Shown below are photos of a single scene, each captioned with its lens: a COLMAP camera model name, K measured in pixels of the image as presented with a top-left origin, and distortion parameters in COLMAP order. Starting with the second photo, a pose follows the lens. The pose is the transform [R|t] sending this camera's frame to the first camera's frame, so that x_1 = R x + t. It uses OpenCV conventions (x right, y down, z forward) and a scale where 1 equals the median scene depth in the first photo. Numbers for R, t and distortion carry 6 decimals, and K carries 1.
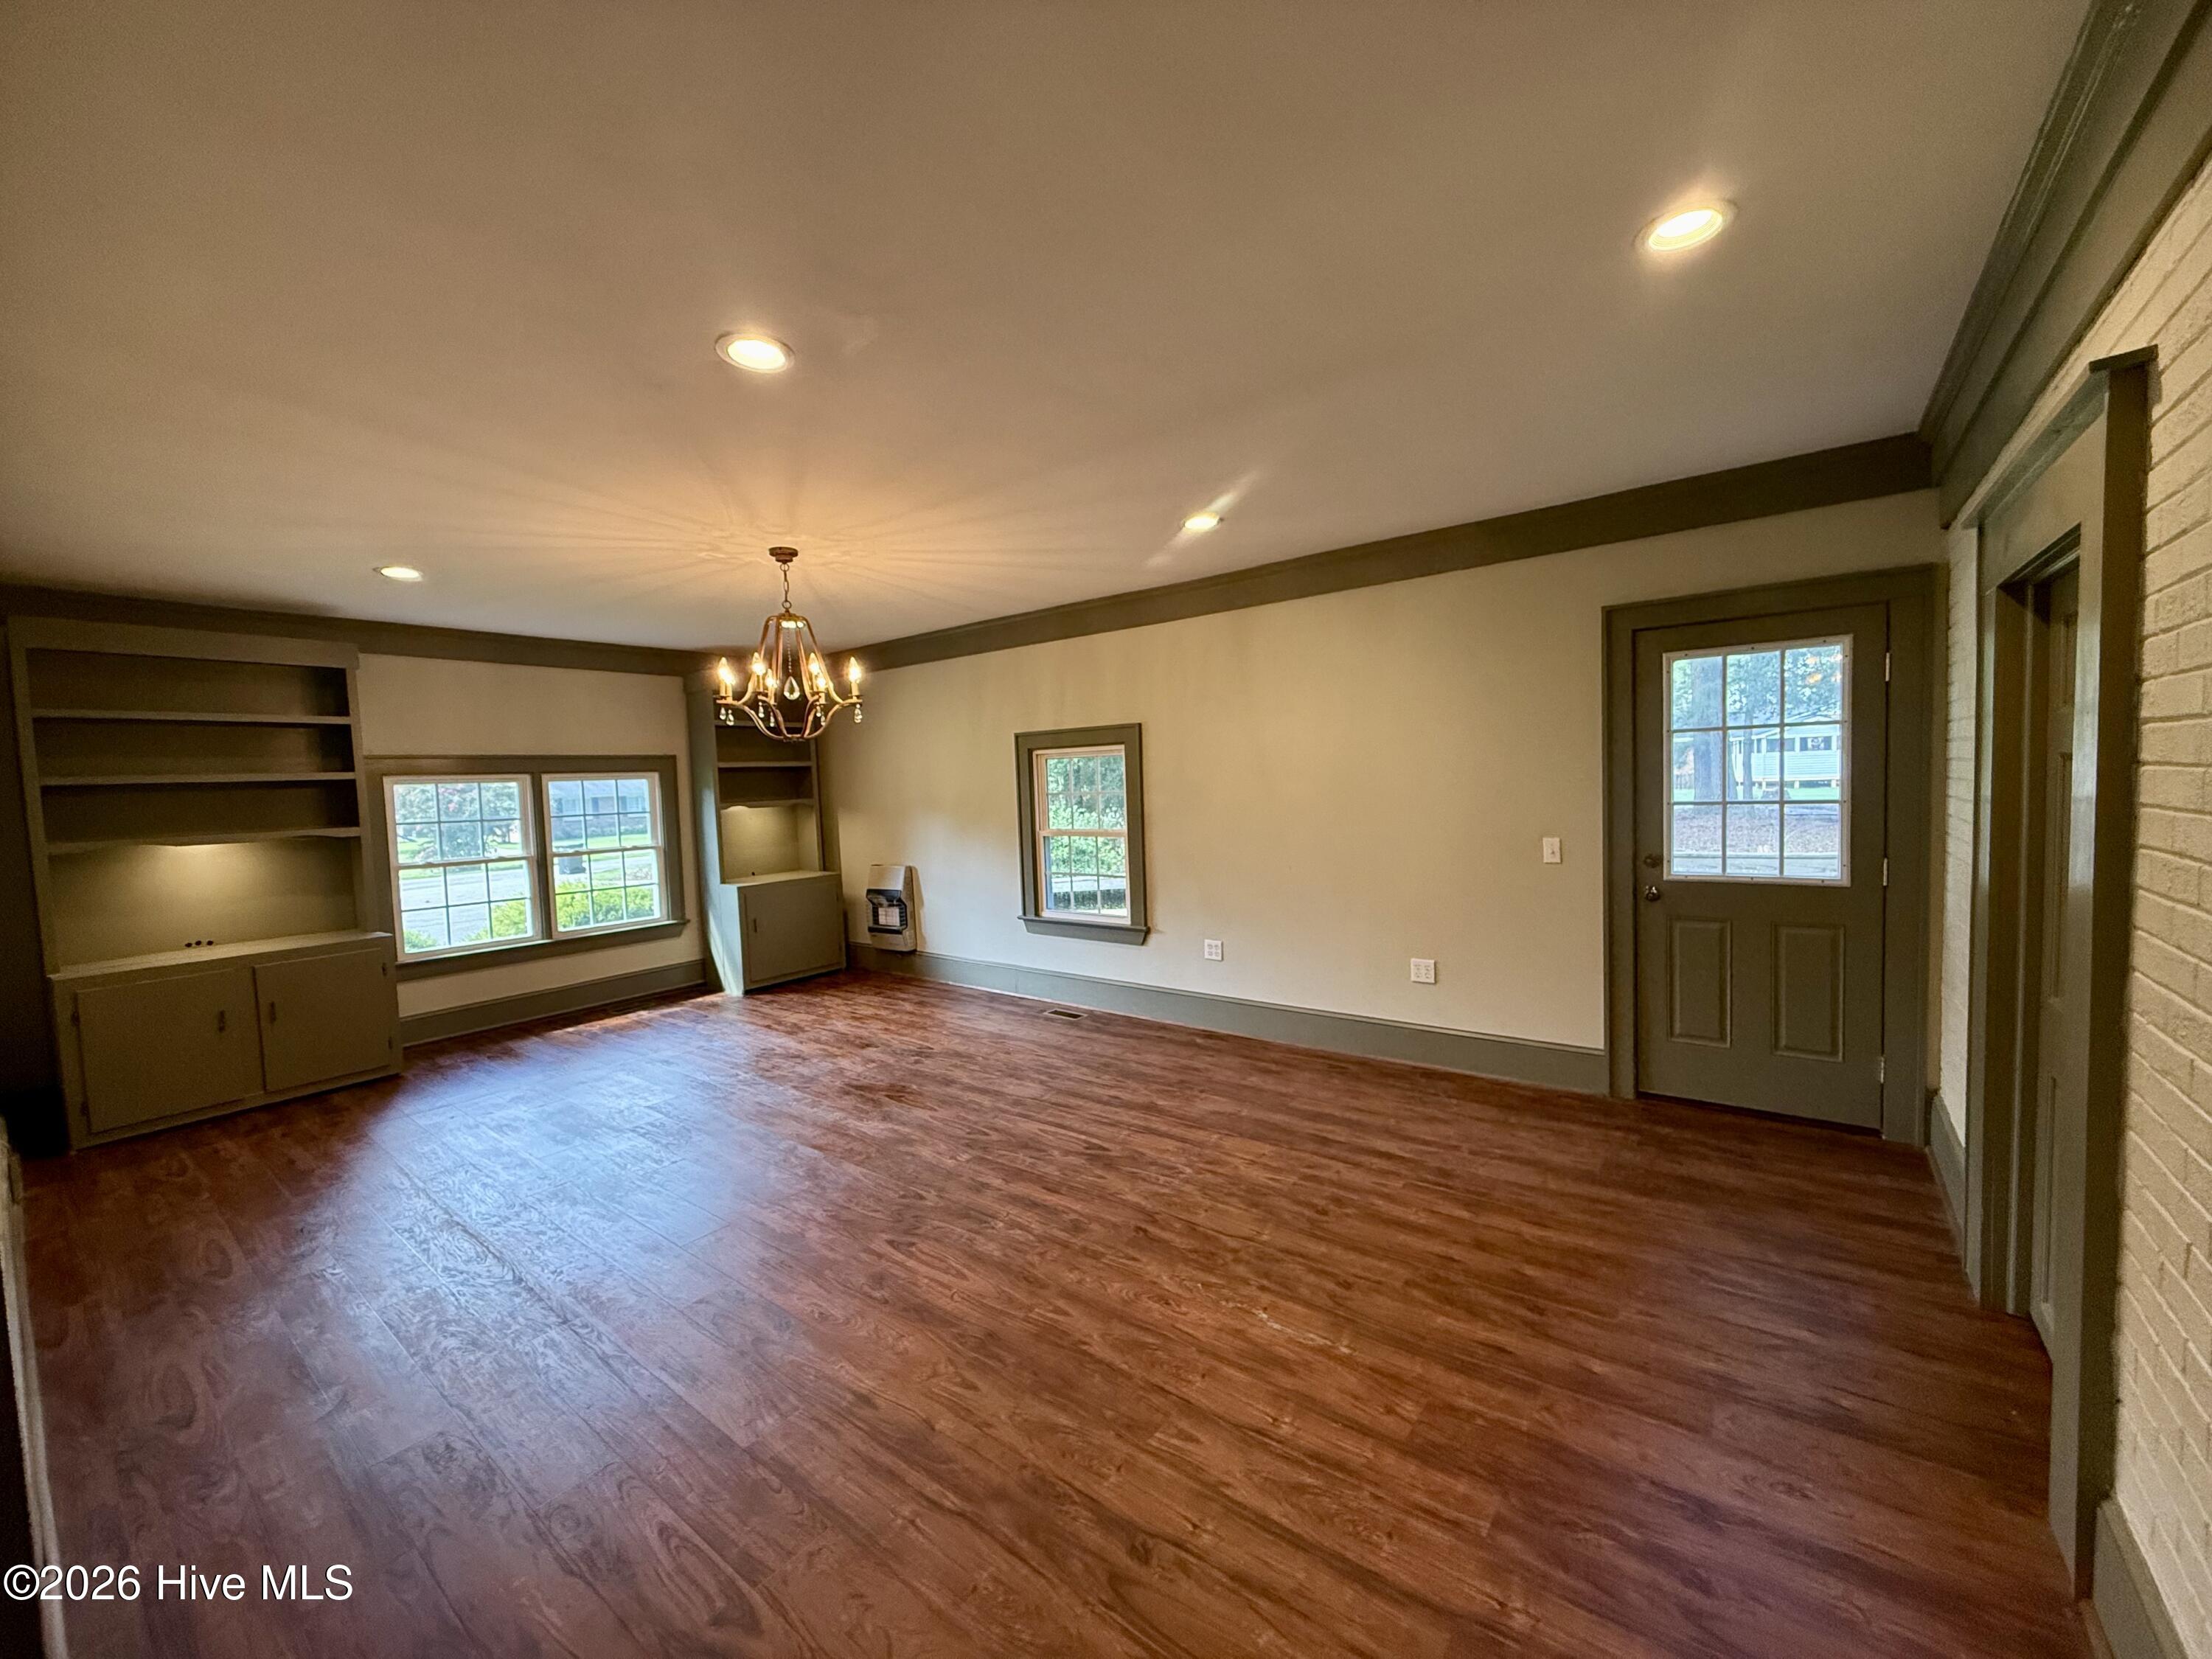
lens RADIAL K [[879.4, 0, 1104.2], [0, 879.4, 826.6], [0, 0, 1]] dist [-0.003207, 0.001469]
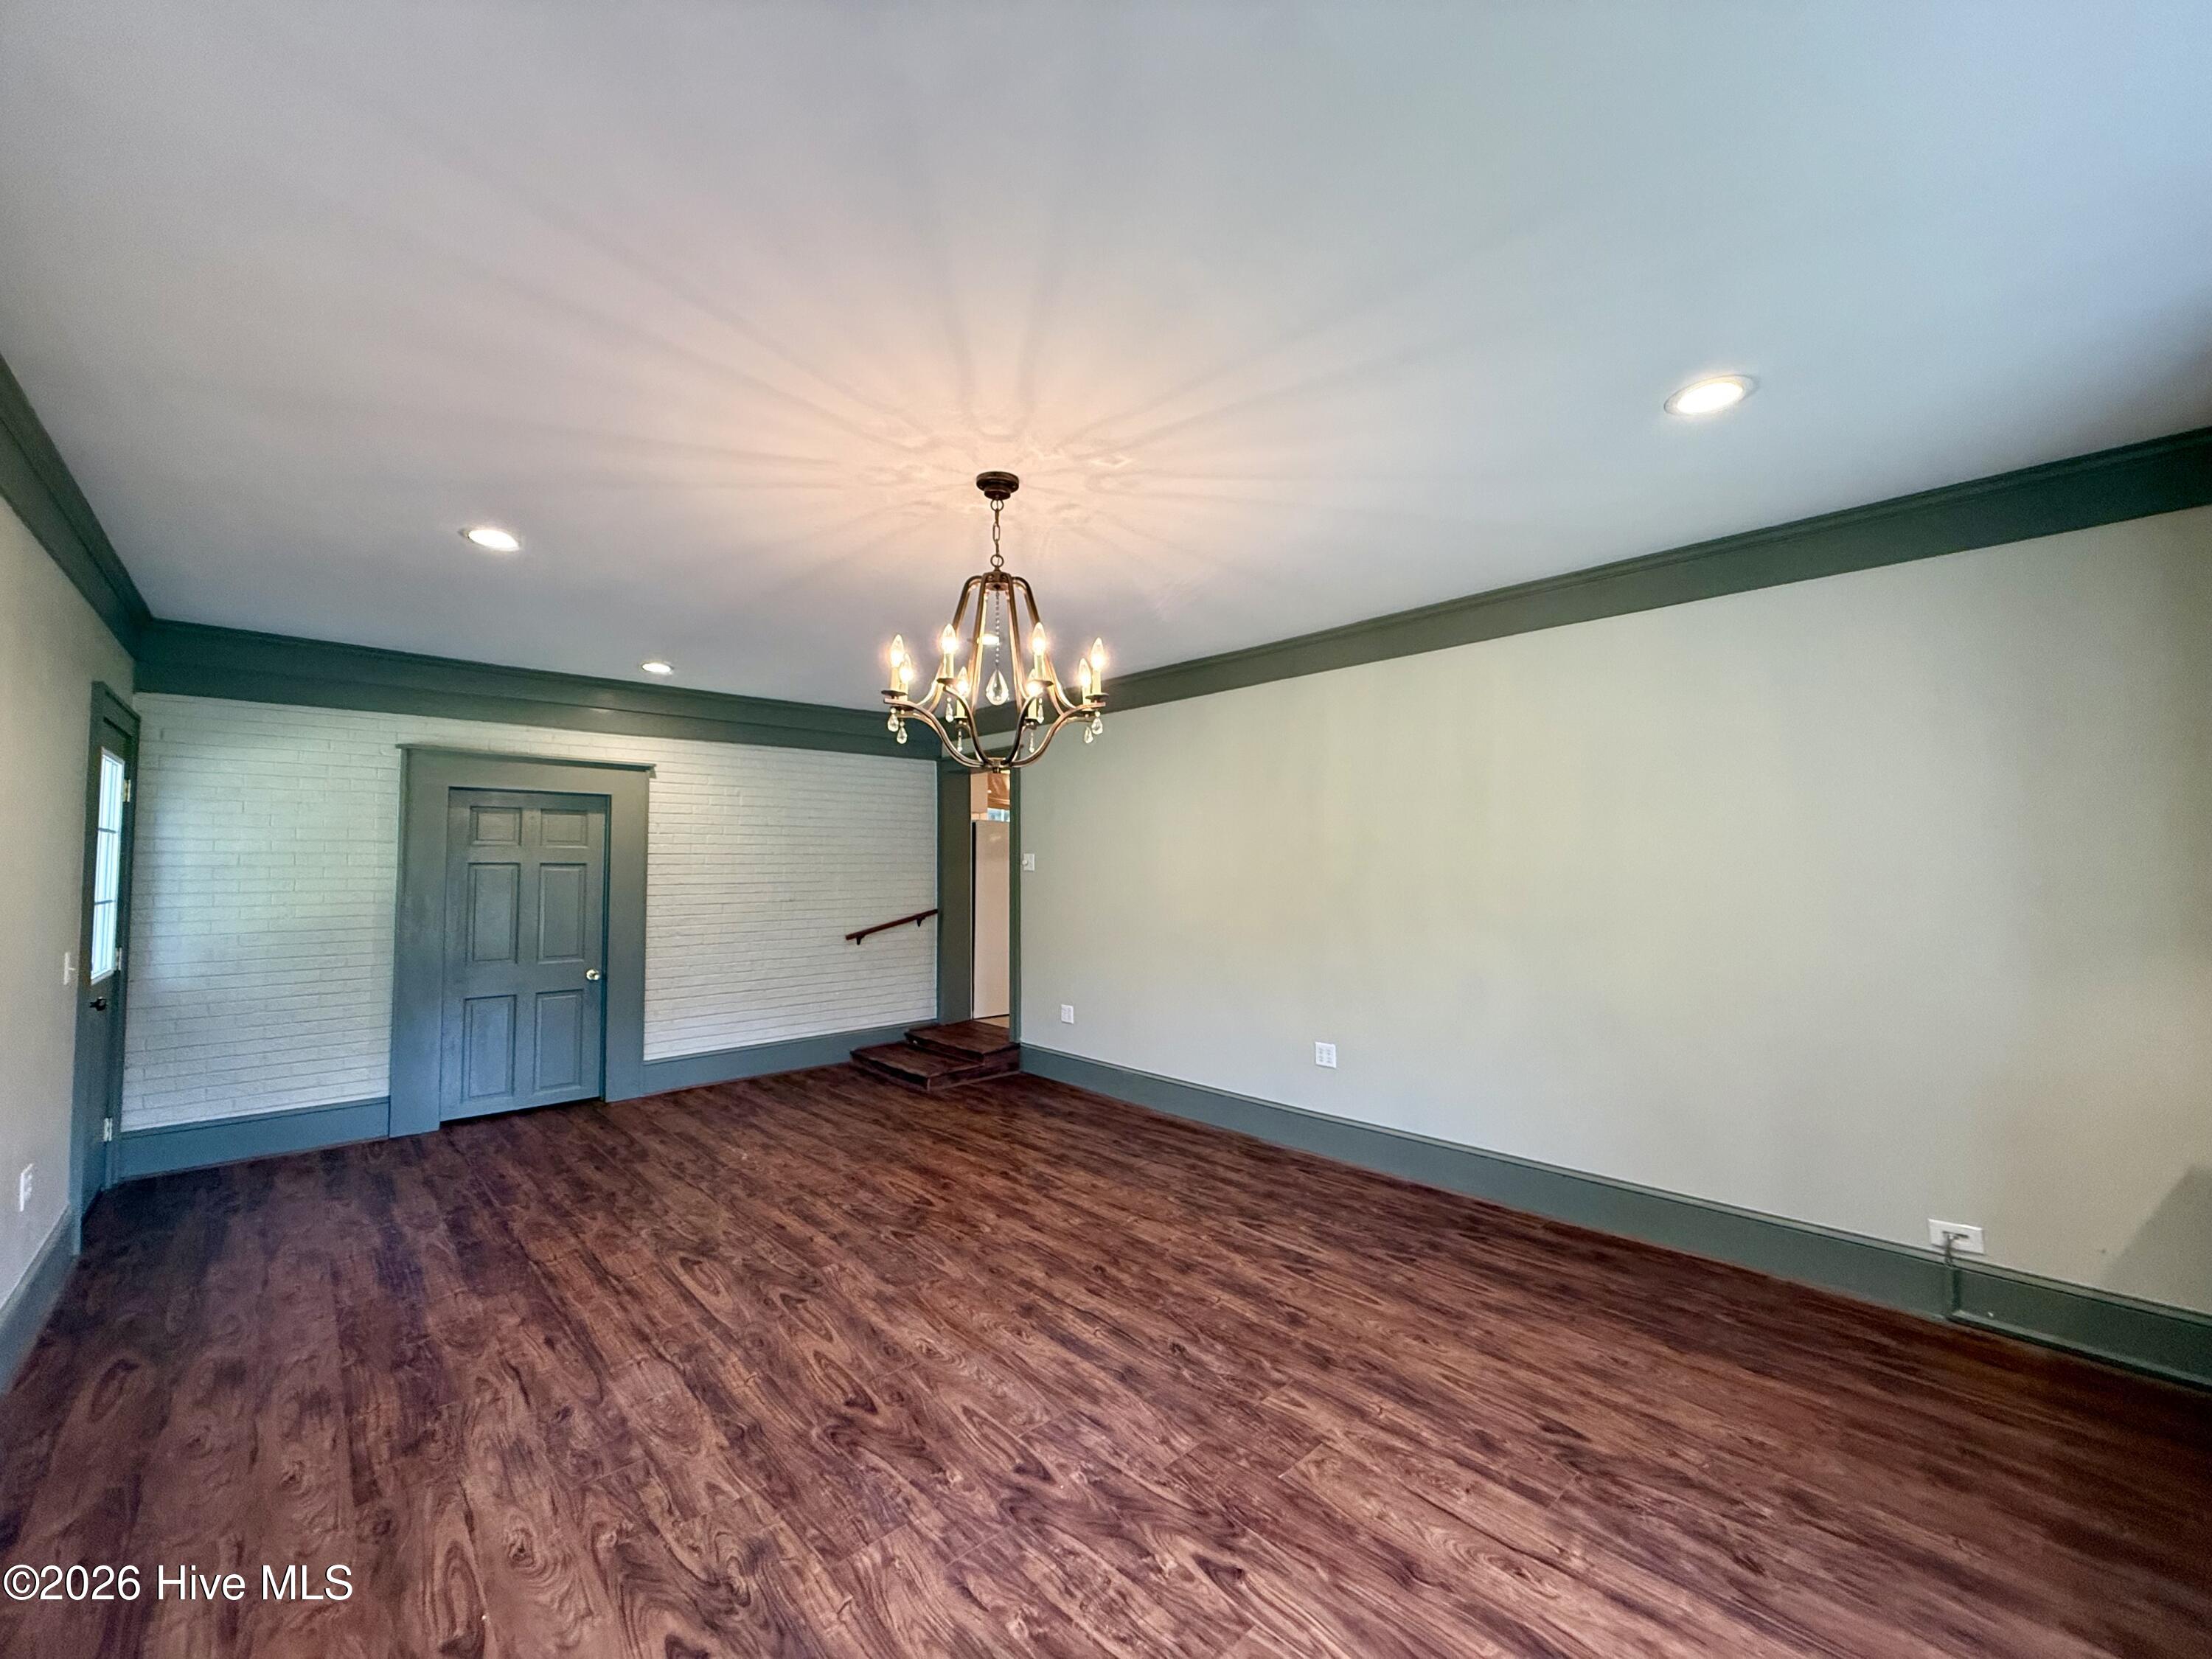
lens RADIAL K [[879.4, 0, 1105.7], [0, 879.4, 826.4], [0, 0, 1]] dist [-0.003207, 0.001469]
pose [[-0.985981, 0.049765, 0.159261, -0.493302], [0.051080, 0.998686, 0.004169, -0.050642], [-0.158844, 0.012245, -0.987228, 1.508821]]
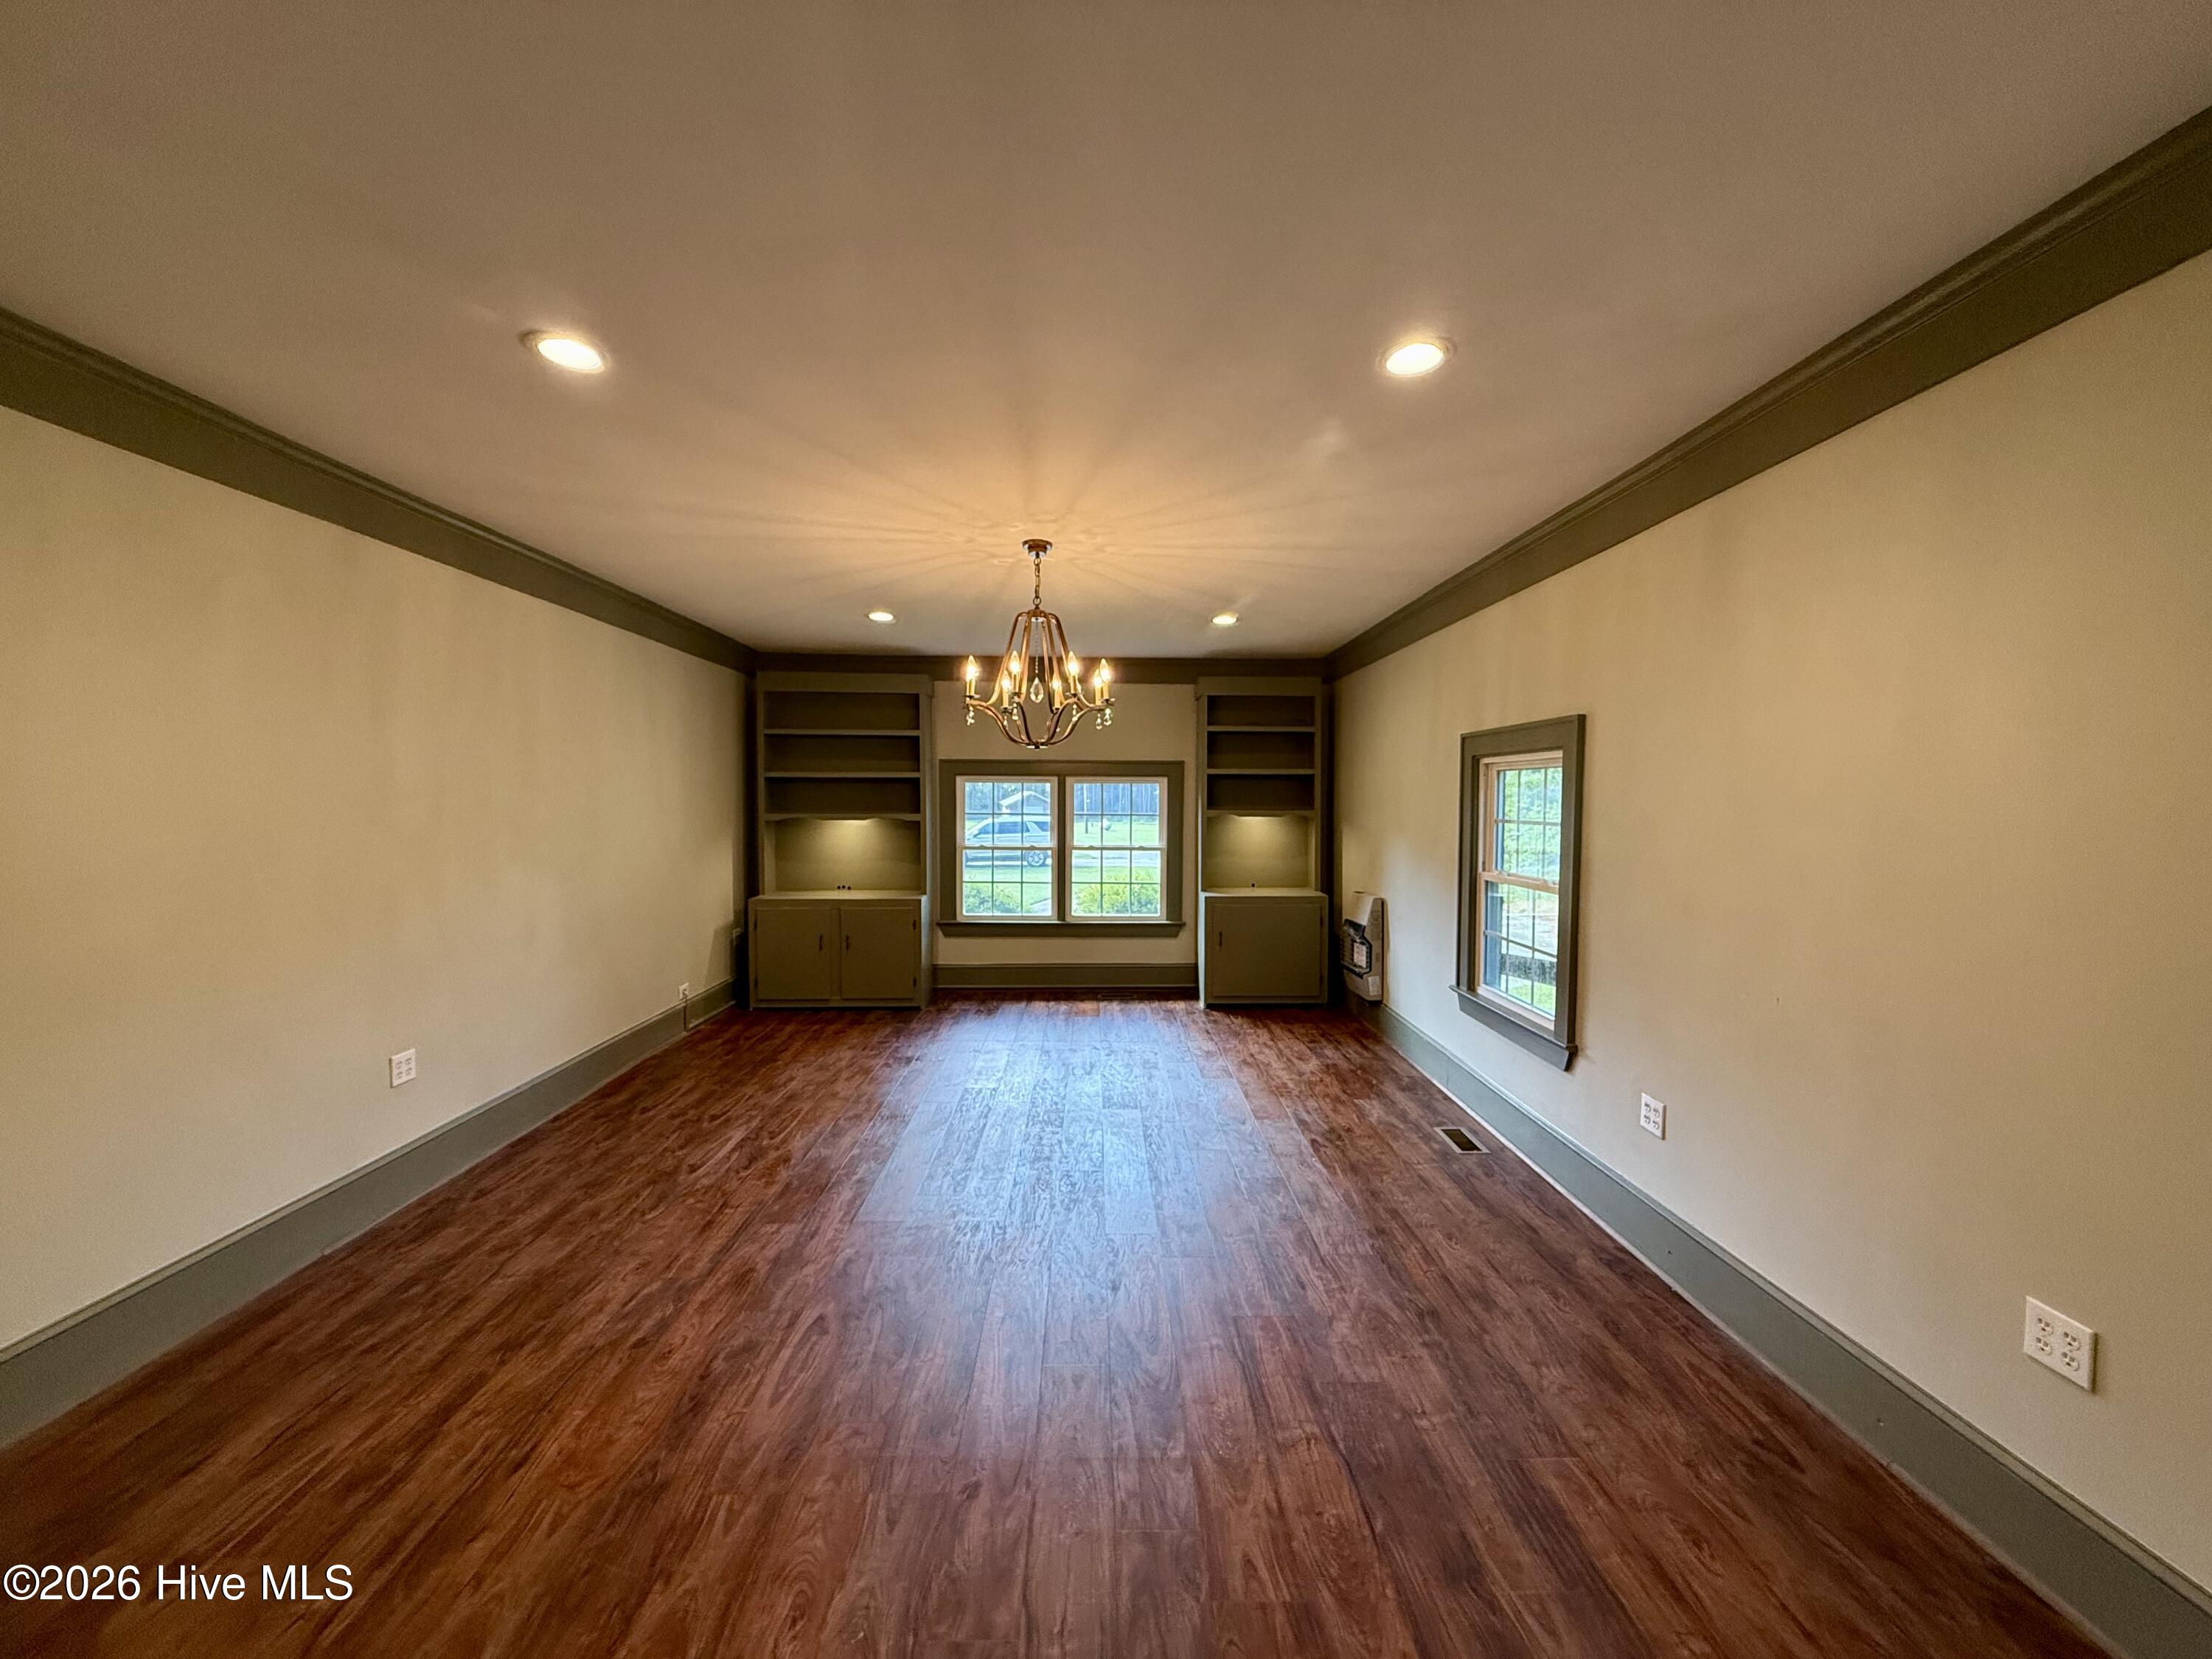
lens RADIAL K [[879.4, 0, 1103.7], [0, 879.4, 827.7], [0, 0, 1]] dist [-0.003207, 0.001469]
pose [[0.625307, 0.066645, -0.777528, 0.394143], [-0.071327, 0.997057, 0.028099, -0.040064], [0.777112, 0.037888, 0.628221, 0.440638]]
